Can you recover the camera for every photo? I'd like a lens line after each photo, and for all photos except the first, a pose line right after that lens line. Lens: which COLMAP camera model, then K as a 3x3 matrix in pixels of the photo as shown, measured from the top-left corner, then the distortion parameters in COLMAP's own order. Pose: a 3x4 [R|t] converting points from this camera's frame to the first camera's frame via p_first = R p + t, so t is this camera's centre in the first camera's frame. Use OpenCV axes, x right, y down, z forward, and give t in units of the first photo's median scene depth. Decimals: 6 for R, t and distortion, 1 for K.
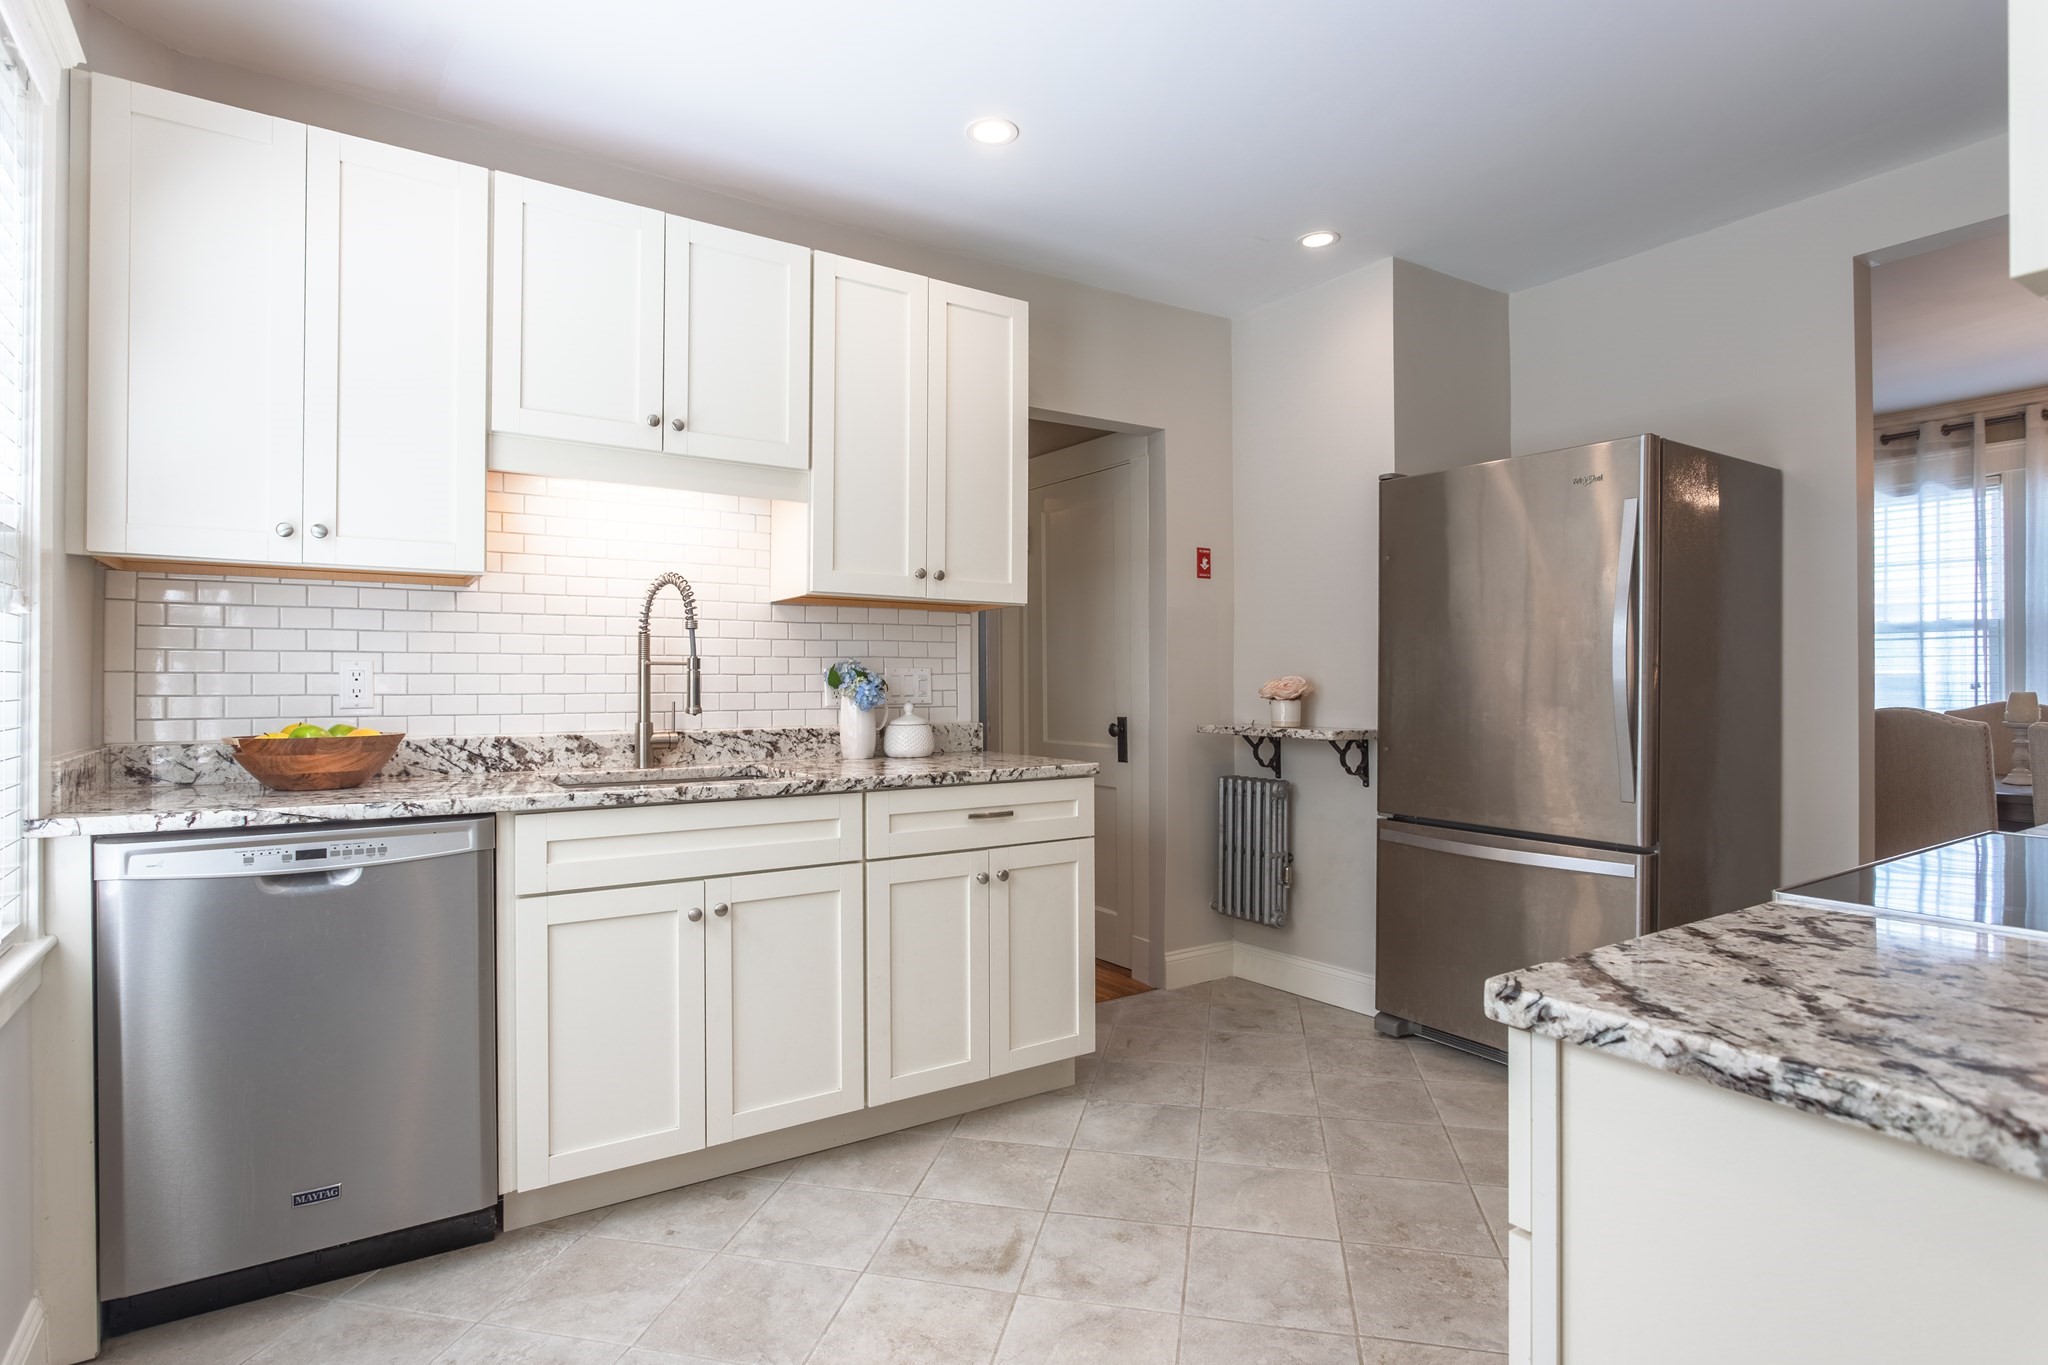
lens RADIAL K [[1069.6, 0, 1024.0], [0, 1069.6, 682.5], [0, 0, 1]] dist [-0.003924, -0.000226]
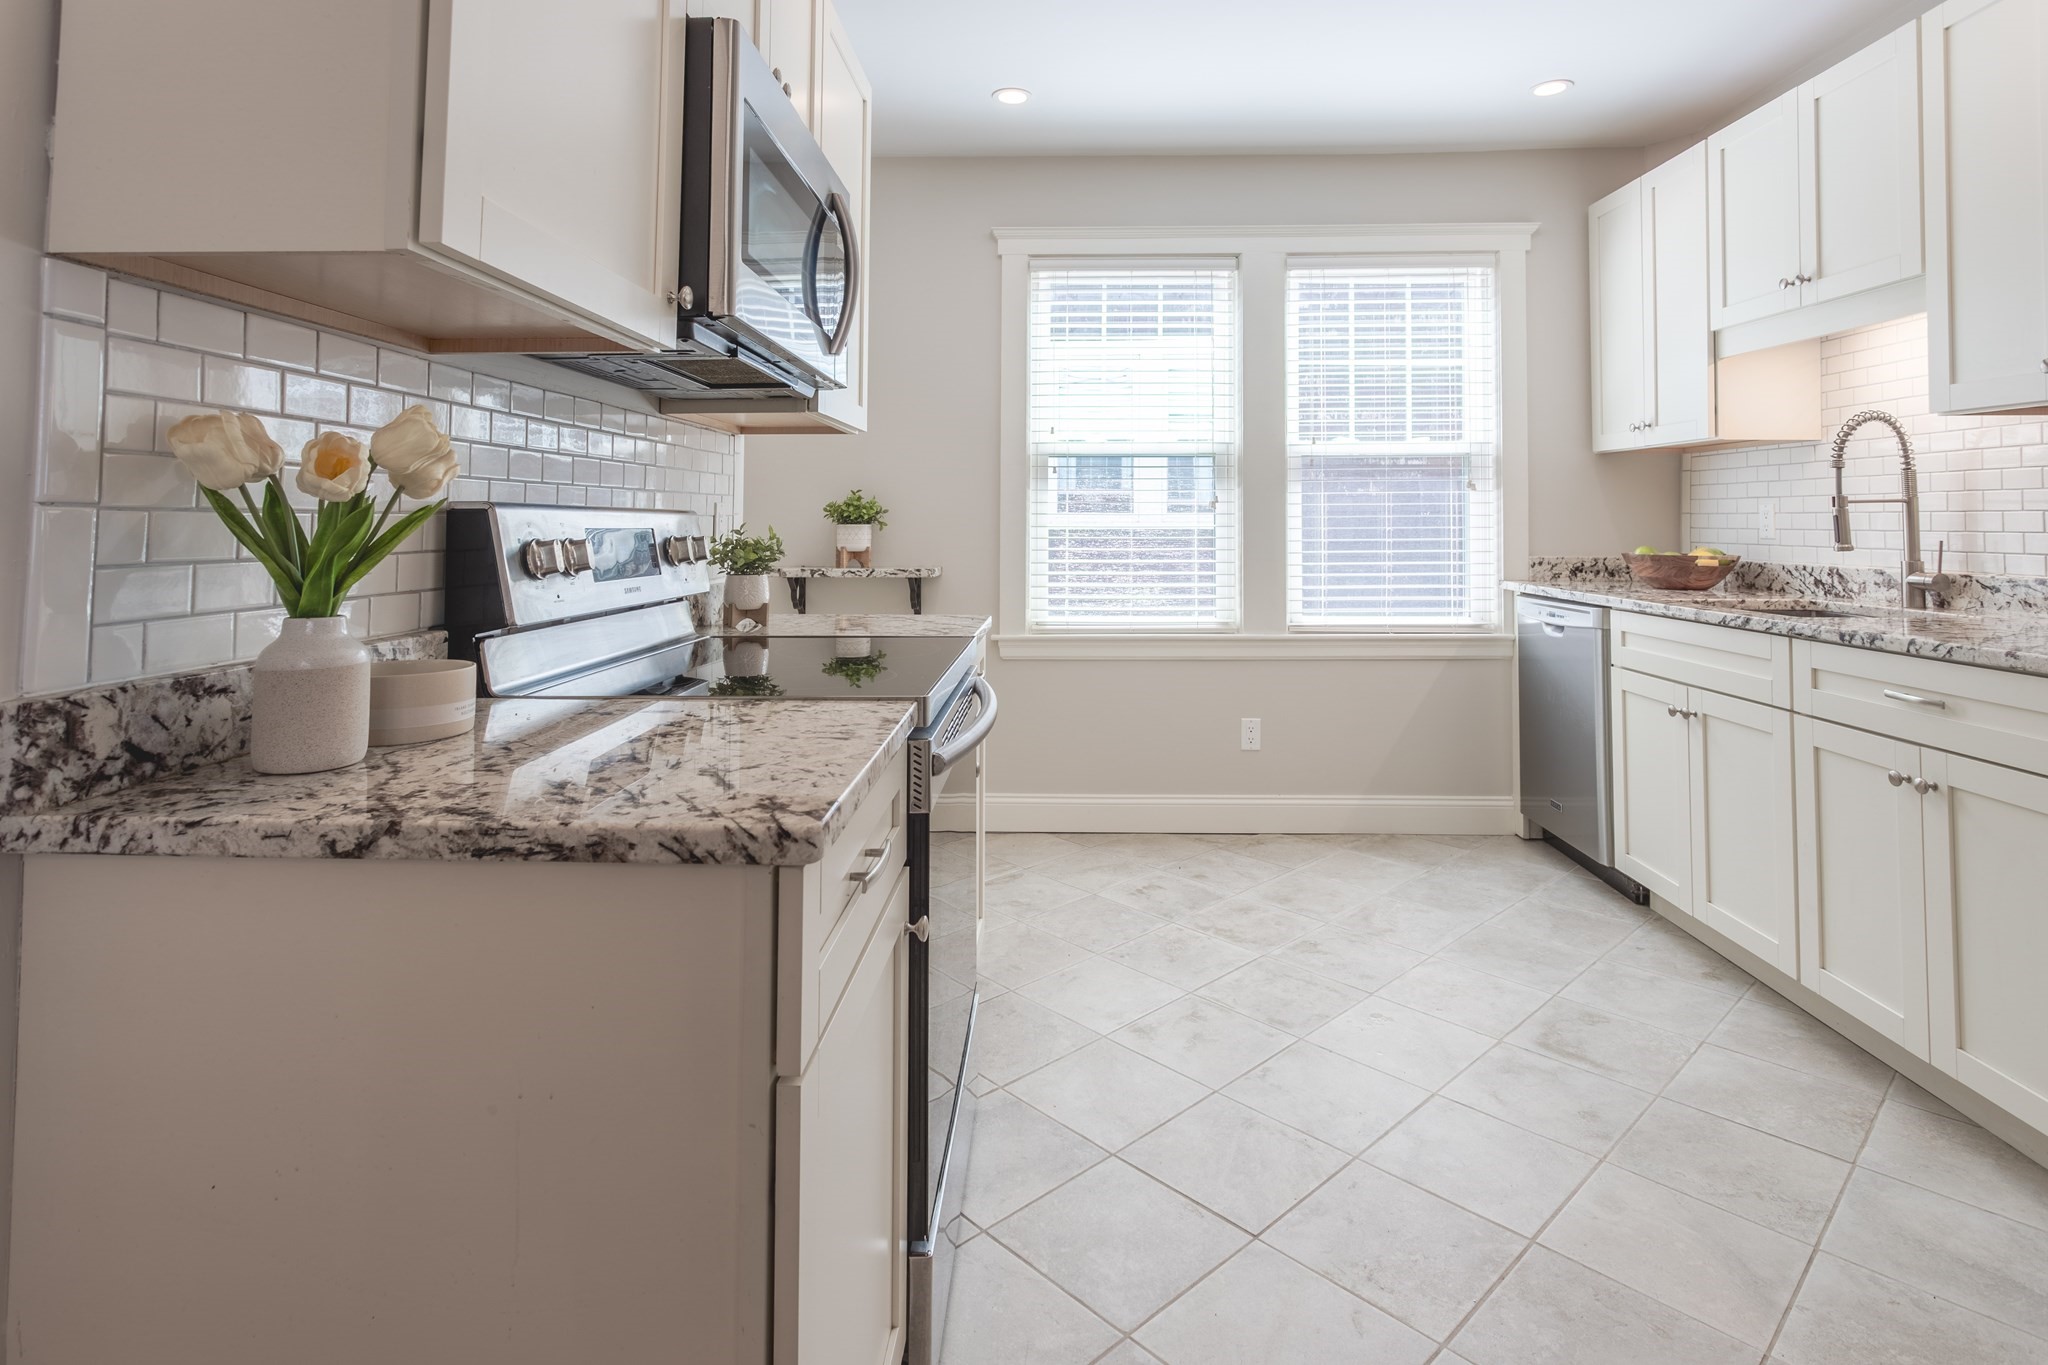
lens RADIAL K [[1036.0, 0, 1006.9], [0, 1036.0, 489.7], [0, 0, 1]] dist [0.000023, -0.000150]
pose [[-0.601421, -0.022923, -0.798604, 0.962168], [0.000039, 0.999587, -0.028721, -0.000522], [0.798932, -0.017304, -0.601172, 0.973823]]
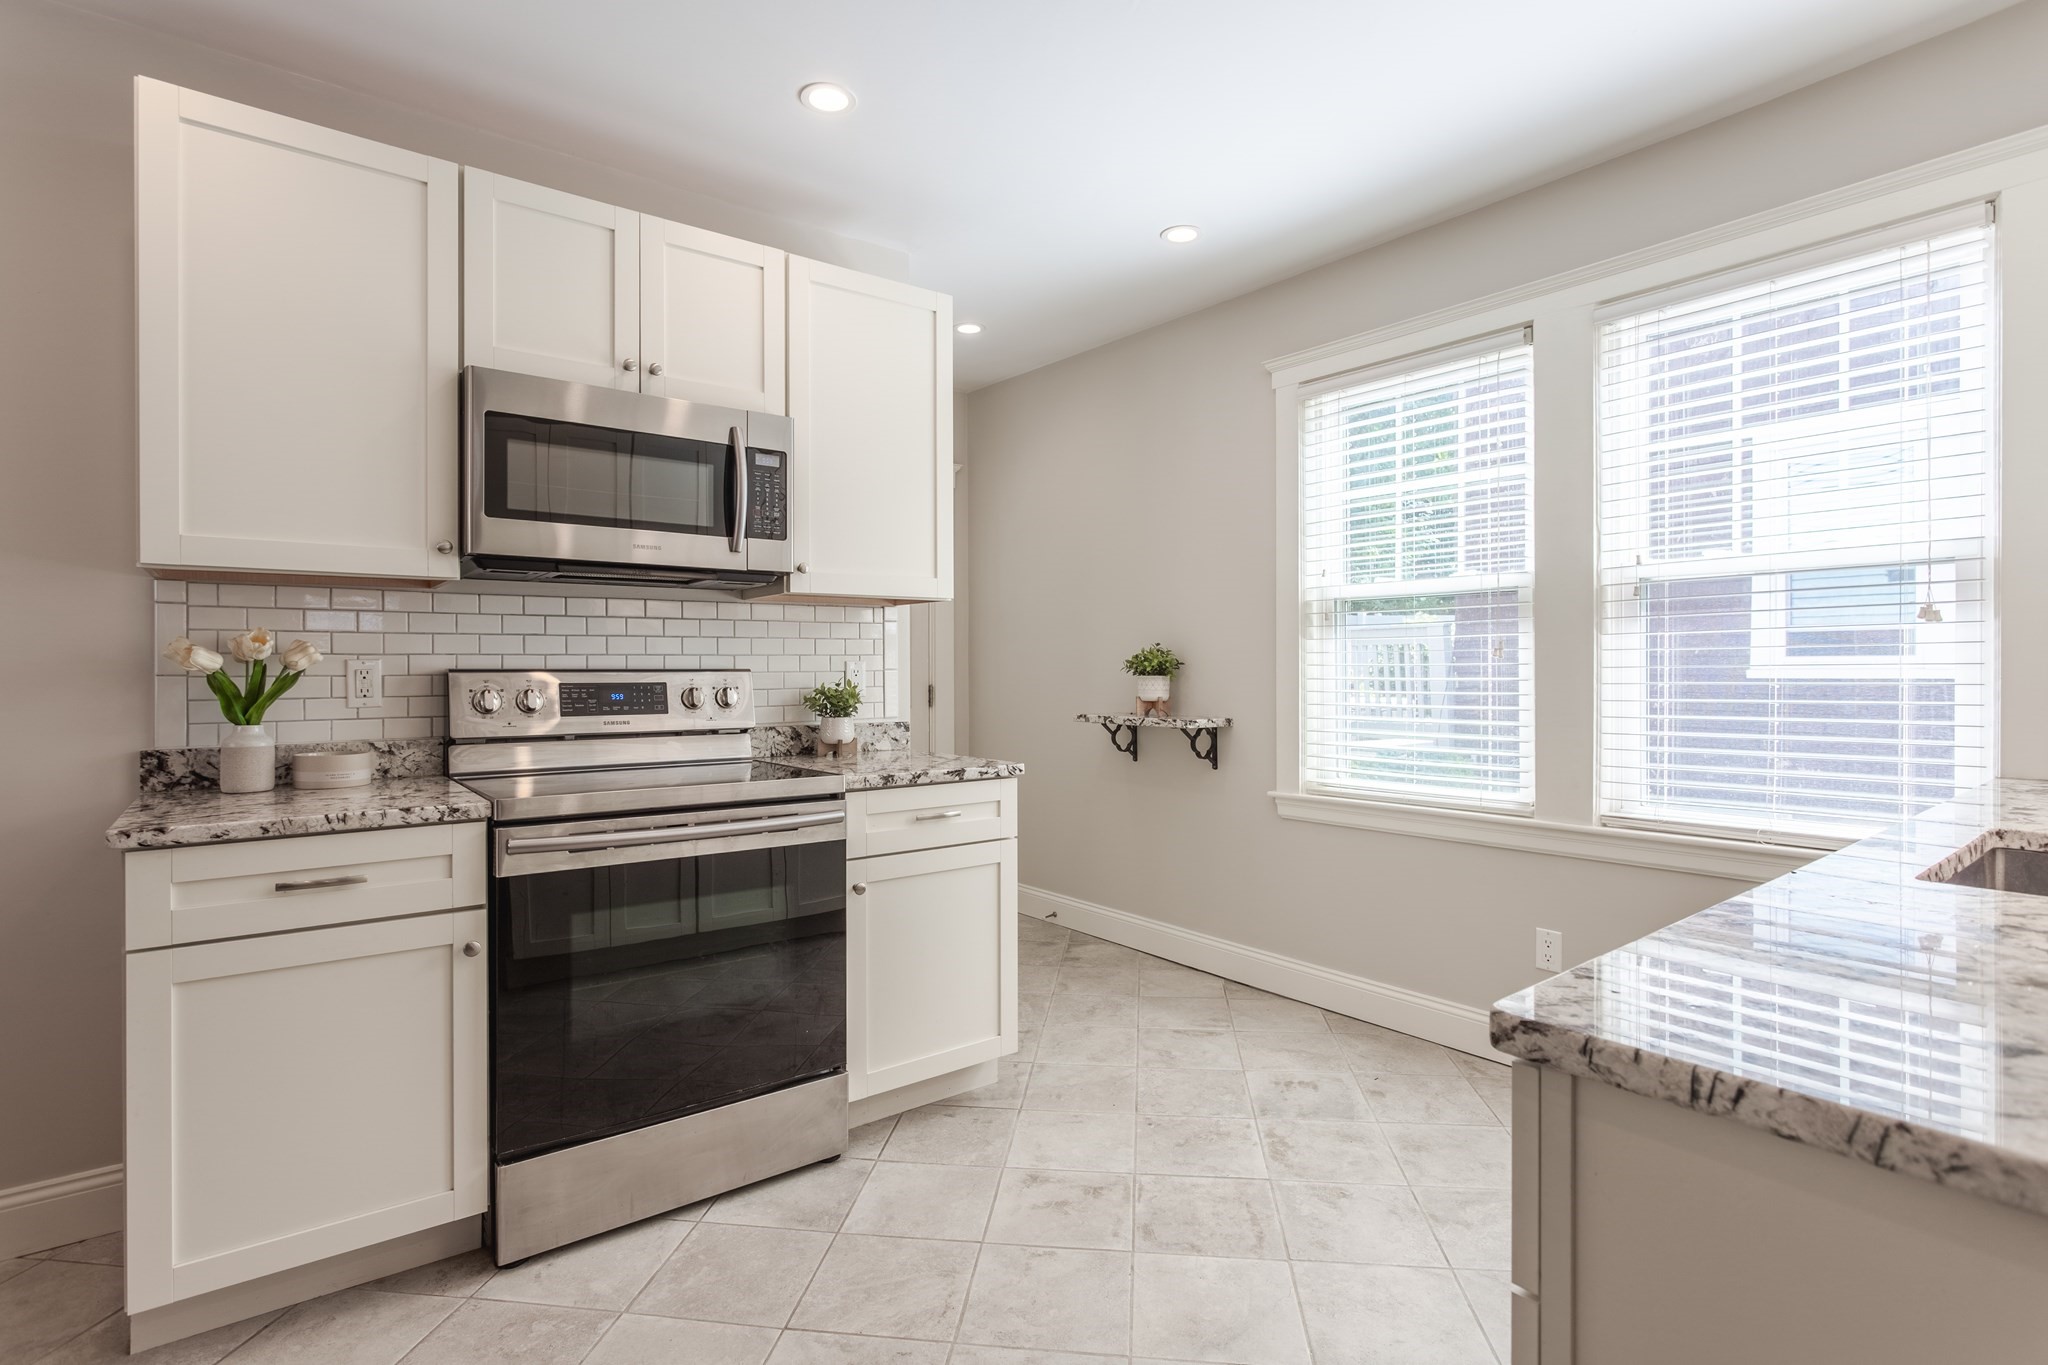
lens RADIAL K [[979.1, 0, 1024.0], [0, 979.1, 682.5], [0, 0, 1]] dist [-0.009464, -0.000006]
pose [[-0.998147, 0.007669, -0.060365, 0.174246], [0.006836, 0.999879, 0.013994, -0.006521], [0.060465, 0.013555, -0.998078, 1.397067]]
